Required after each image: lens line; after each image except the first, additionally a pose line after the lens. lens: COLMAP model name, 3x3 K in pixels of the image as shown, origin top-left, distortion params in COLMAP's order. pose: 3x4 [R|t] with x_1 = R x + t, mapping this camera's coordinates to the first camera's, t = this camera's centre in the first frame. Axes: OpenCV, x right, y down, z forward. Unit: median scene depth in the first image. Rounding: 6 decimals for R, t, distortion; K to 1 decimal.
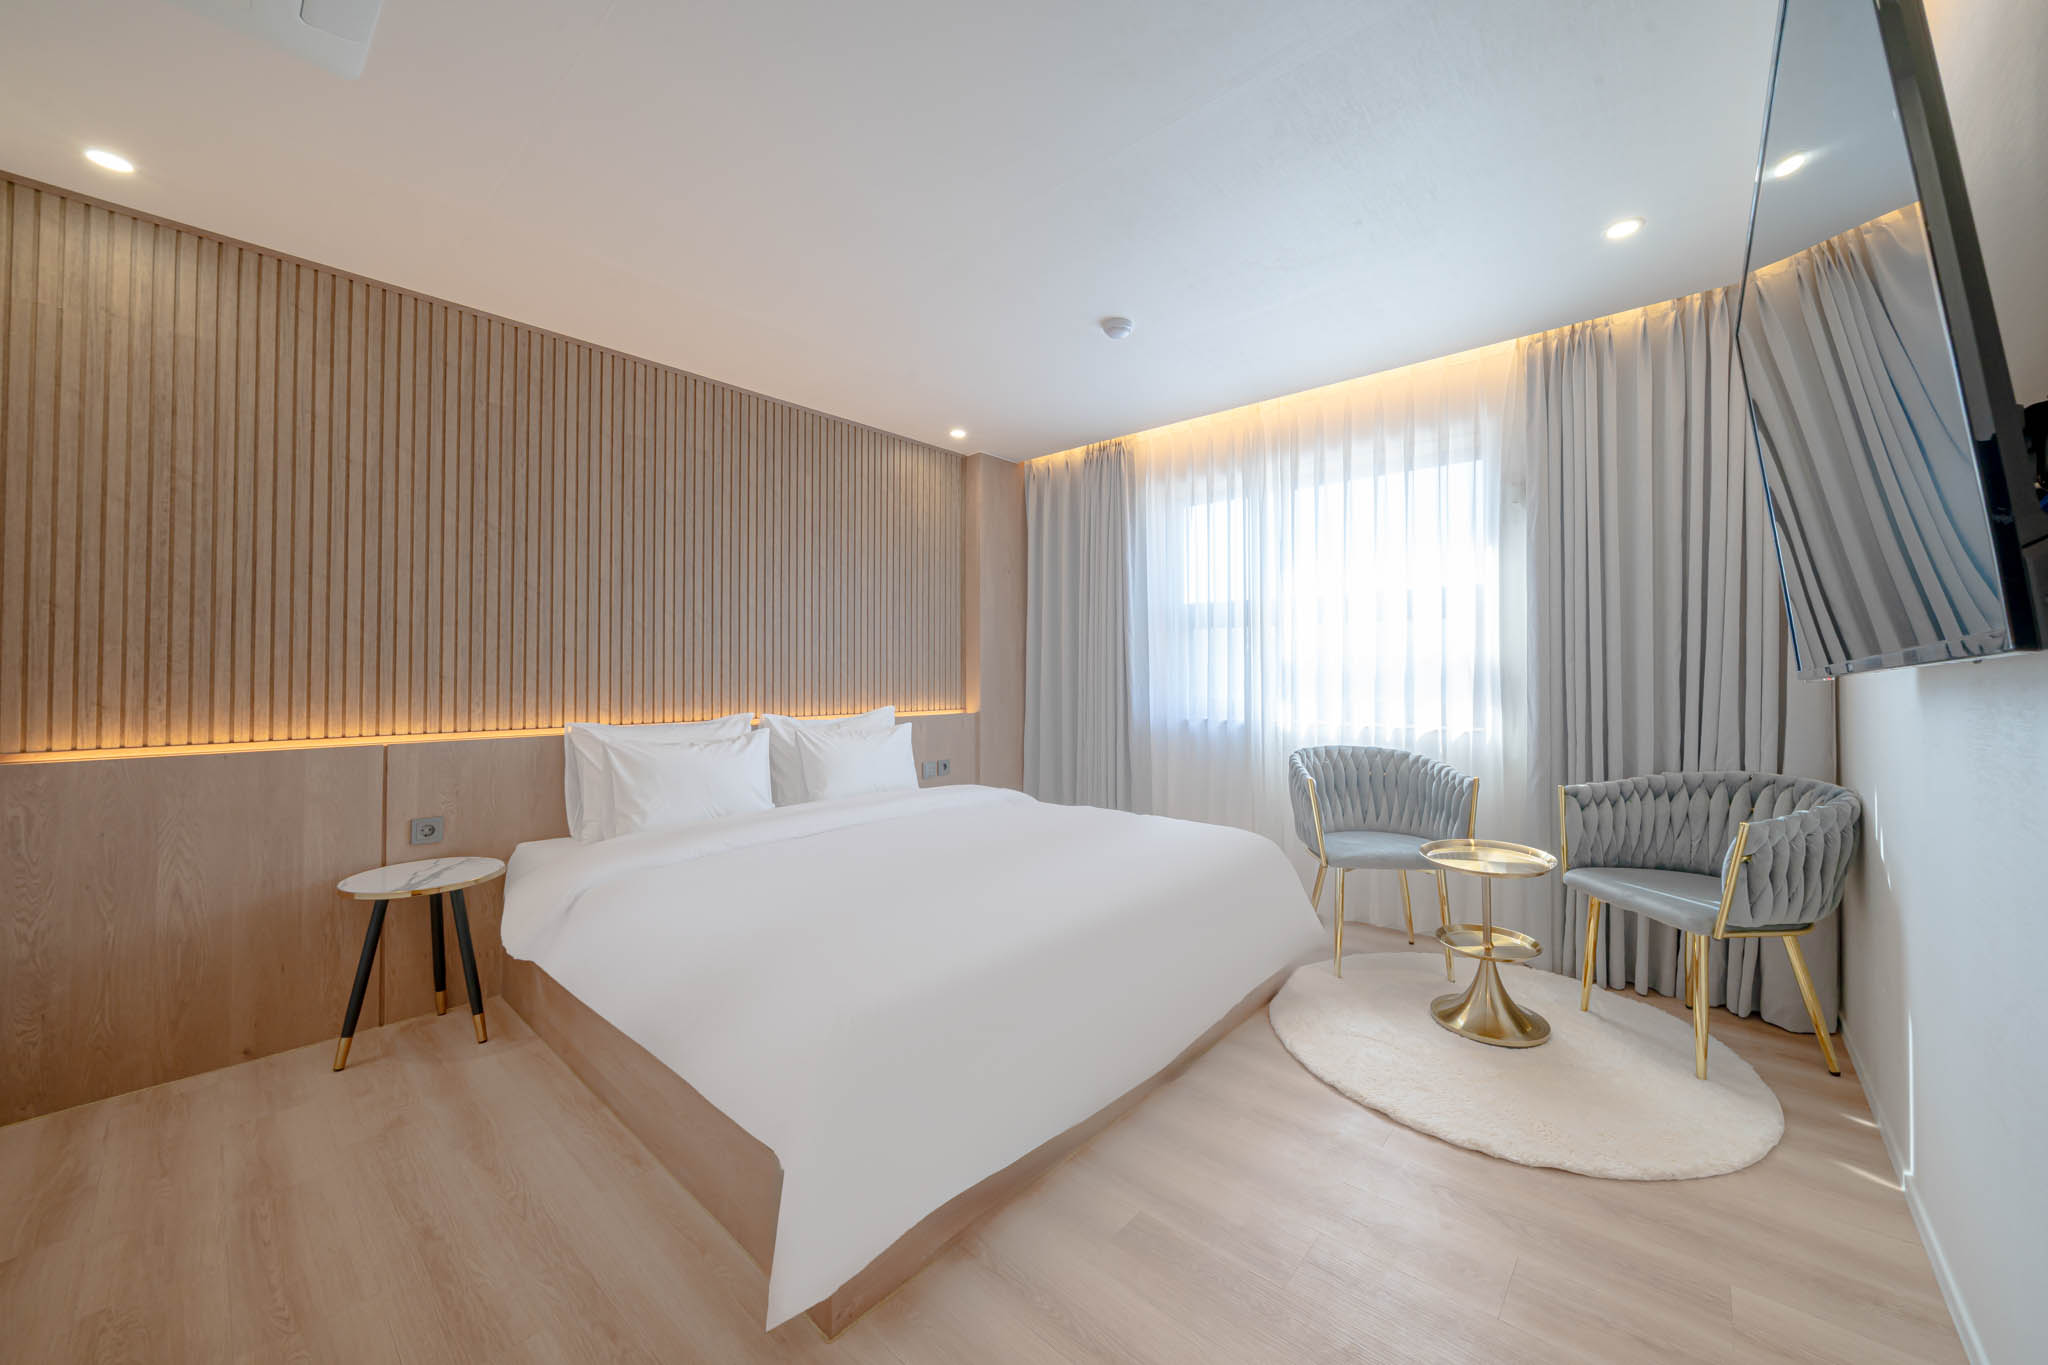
lens RADIAL K [[772.5, 0, 1026.9], [0, 772.5, 704.0], [0, 0, 1]] dist [0.000709, 0.000140]
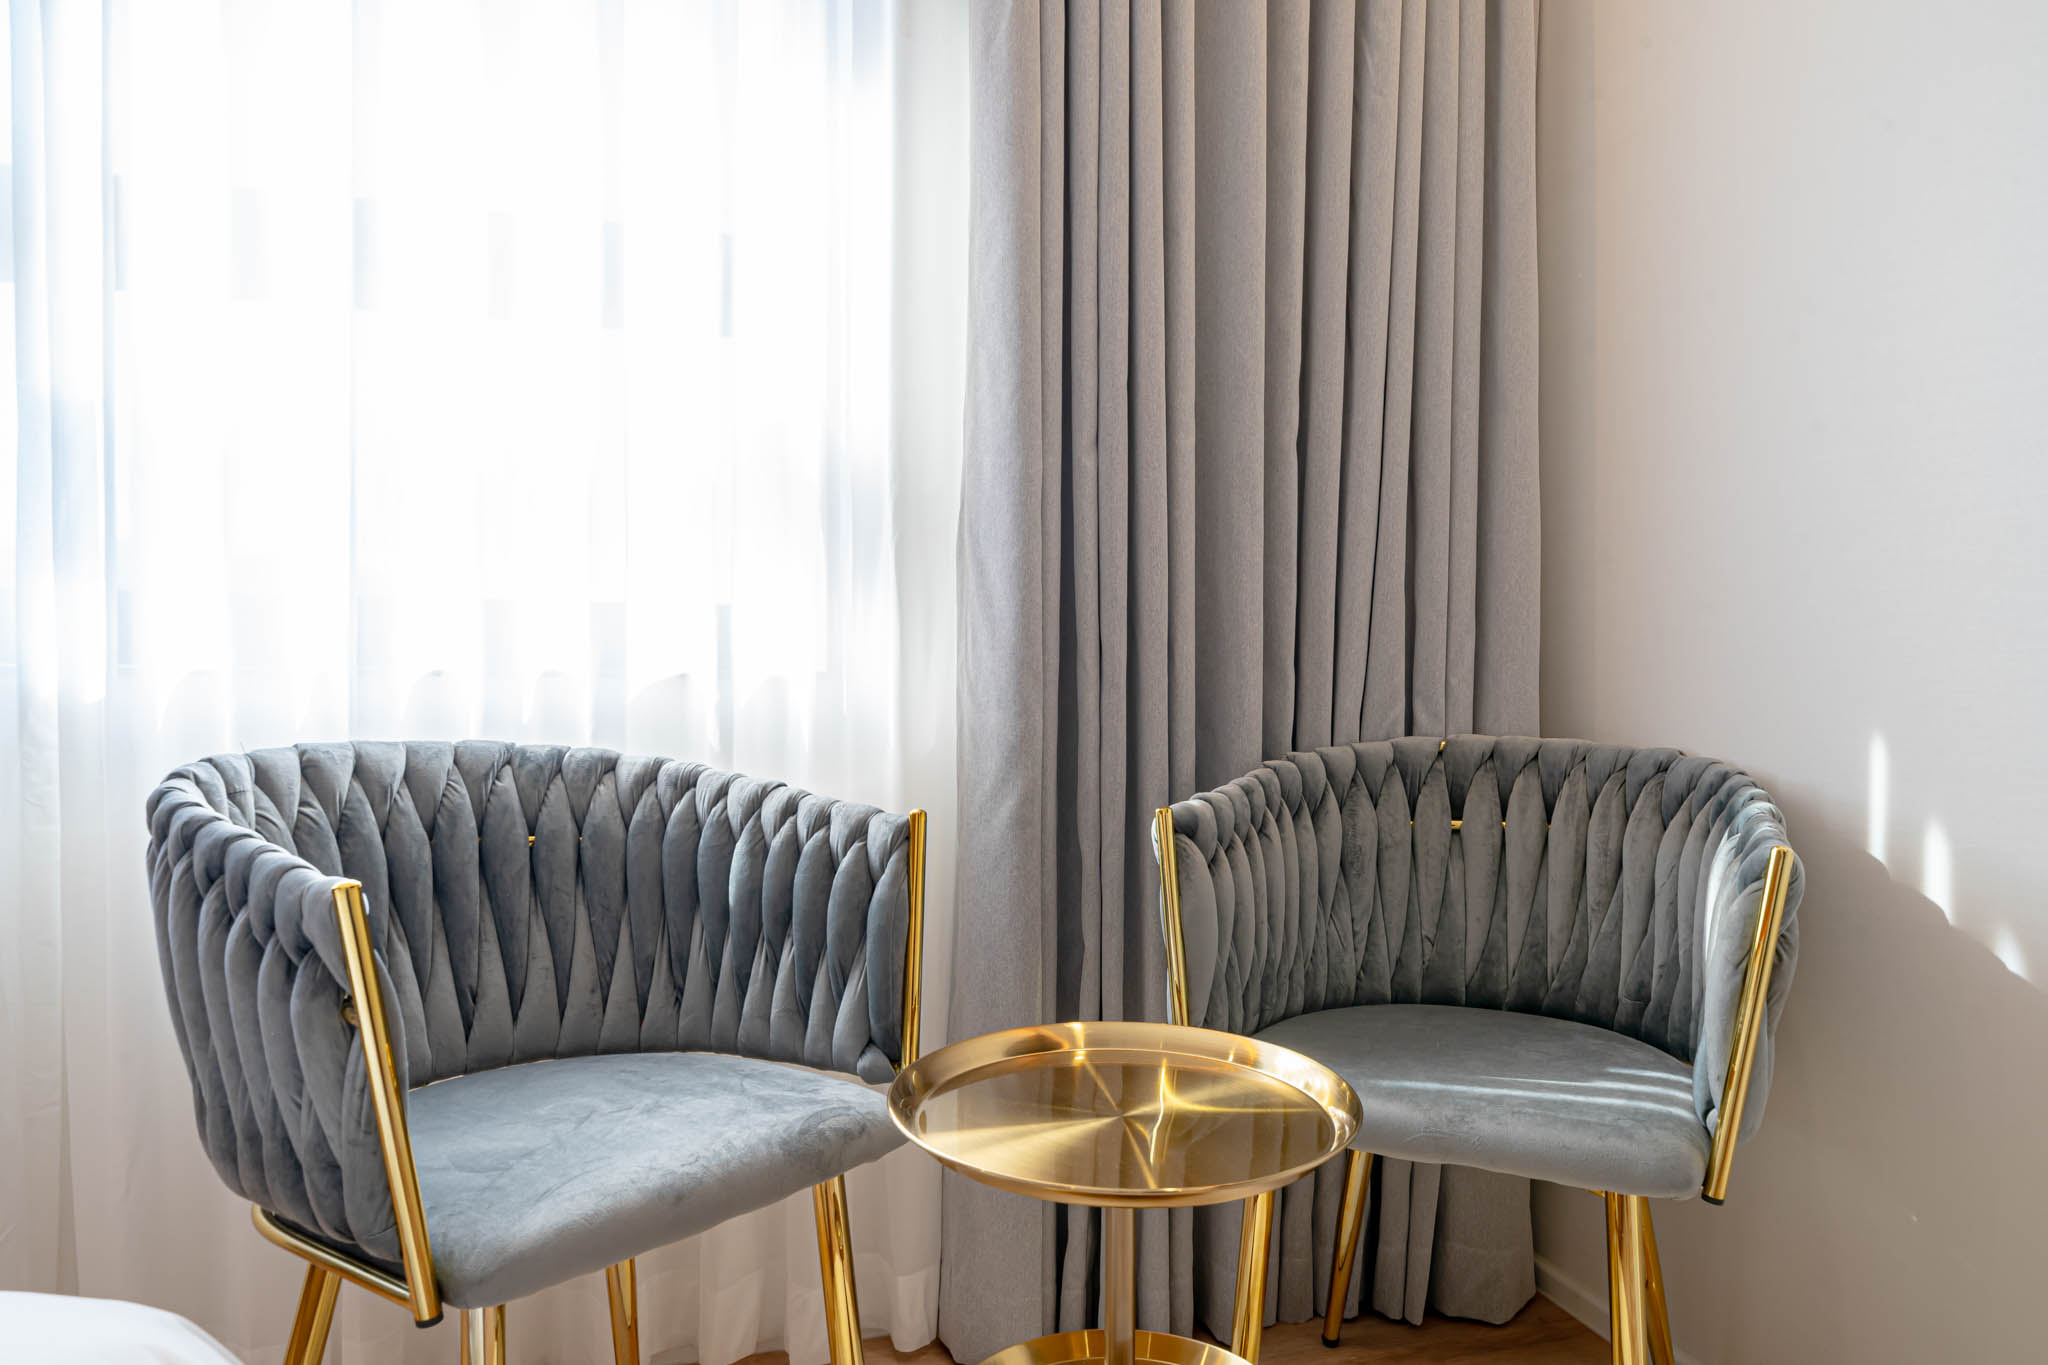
lens RADIAL K [[1451.5, 0, 1145.6], [0, 1451.5, 675.9], [0, 0, 1]] dist [0.005360, 0.003830]
pose [[0.508988, 0.004531, 0.860762, 0.148229], [0.029223, 0.999319, -0.022540, 0.056369], [-0.860277, 0.036626, 0.508509, 0.609557]]
